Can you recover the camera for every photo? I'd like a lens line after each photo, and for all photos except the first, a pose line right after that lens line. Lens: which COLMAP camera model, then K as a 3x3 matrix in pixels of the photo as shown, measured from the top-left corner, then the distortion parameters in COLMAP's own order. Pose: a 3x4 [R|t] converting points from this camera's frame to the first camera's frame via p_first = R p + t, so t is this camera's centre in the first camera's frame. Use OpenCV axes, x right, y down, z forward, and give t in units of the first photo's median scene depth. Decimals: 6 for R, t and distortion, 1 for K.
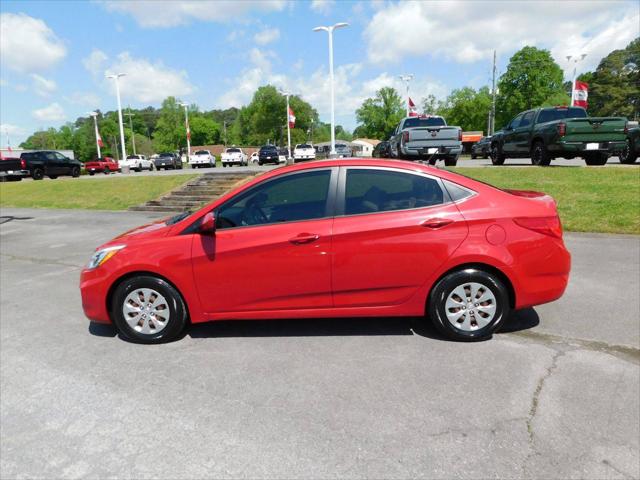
lens RADIAL K [[425.2, 0, 314.1], [0, 425.2, 238.7], [0, 0, 1]] dist [-0.069242, 0.051397]
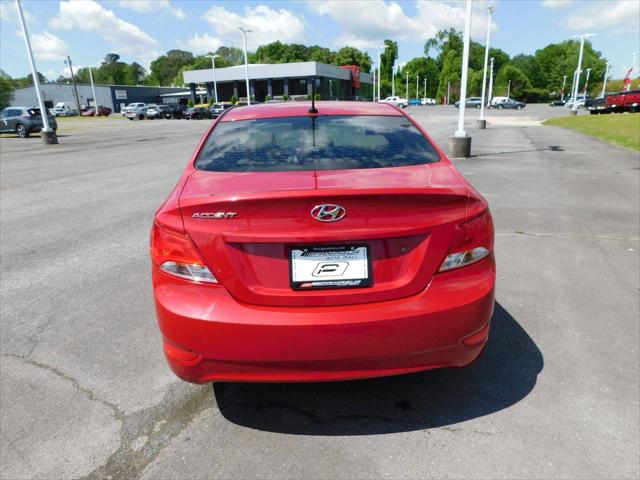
lens RADIAL K [[425.2, 0, 316.9], [0, 425.2, 244.3], [0, 0, 1]] dist [-0.069242, 0.051397]
pose [[0.112195, 0.332443, -0.936426, 0.328746], [-0.162075, 0.935879, 0.312830, -0.067555], [0.980379, 0.116673, 0.158882, 0.331833]]
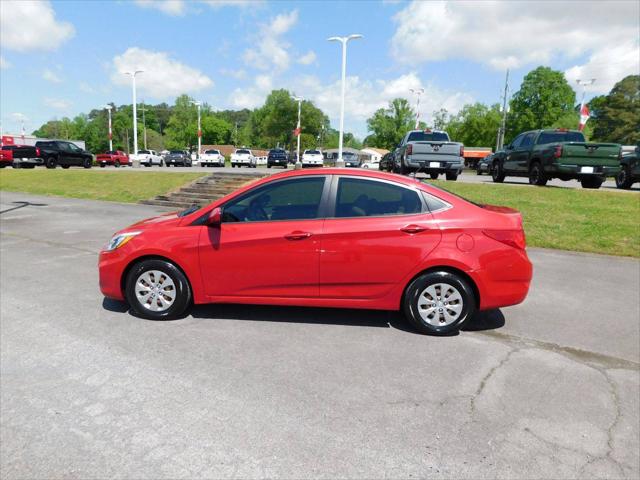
lens RADIAL K [[425.2, 0, 315.1], [0, 425.2, 238.7], [0, 0, 1]] dist [-0.069242, 0.051397]
pose [[0.997950, 0.063591, -0.007243, 0.009632], [-0.063679, 0.997891, -0.012616, 0.005875], [0.006426, 0.013052, 0.999894, -0.043008]]
